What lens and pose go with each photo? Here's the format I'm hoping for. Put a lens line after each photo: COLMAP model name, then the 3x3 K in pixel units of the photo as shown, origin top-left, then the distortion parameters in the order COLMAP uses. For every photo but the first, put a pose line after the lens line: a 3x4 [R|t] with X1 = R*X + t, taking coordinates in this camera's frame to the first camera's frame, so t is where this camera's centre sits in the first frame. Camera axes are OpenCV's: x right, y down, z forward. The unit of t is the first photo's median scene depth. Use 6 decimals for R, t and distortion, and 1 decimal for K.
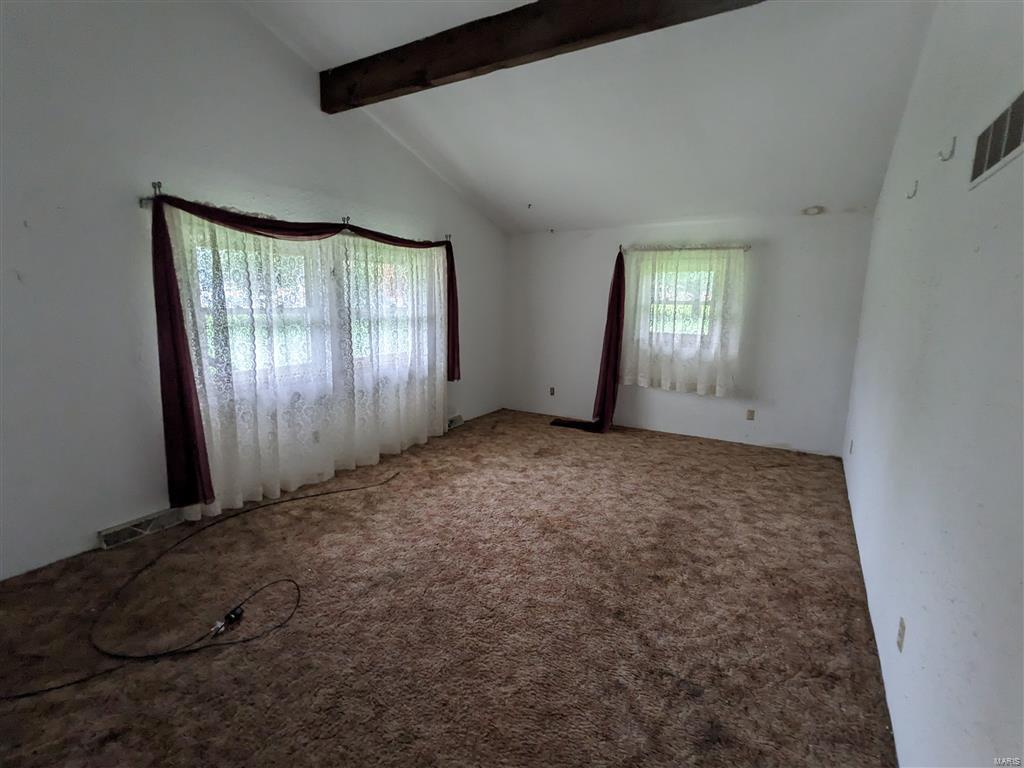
lens RADIAL K [[496.0, 0, 514.9], [0, 496.0, 385.8], [0, 0, 1]] dist [0.003956, -0.000797]
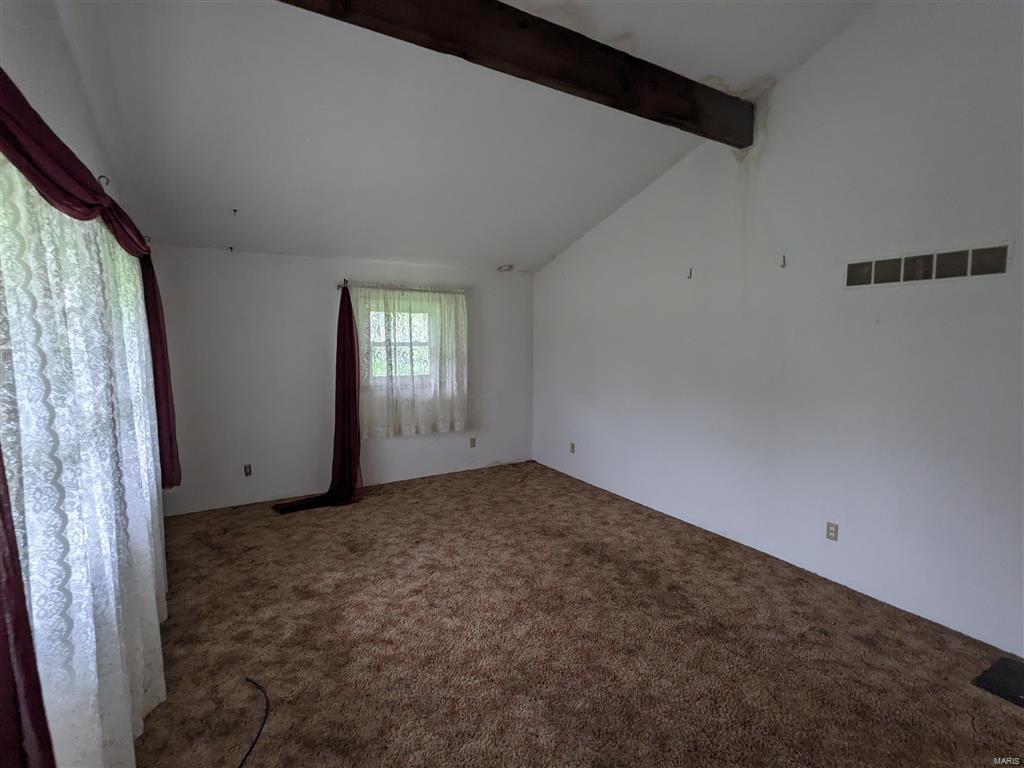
lens RADIAL K [[496.0, 0, 514.3], [0, 496.0, 385.4], [0, 0, 1]] dist [0.003956, -0.000797]
pose [[0.467542, -0.102696, 0.877985, -0.475331], [0.156610, 0.987140, 0.032066, -0.095267], [-0.869987, 0.122509, 0.477613, 0.404055]]
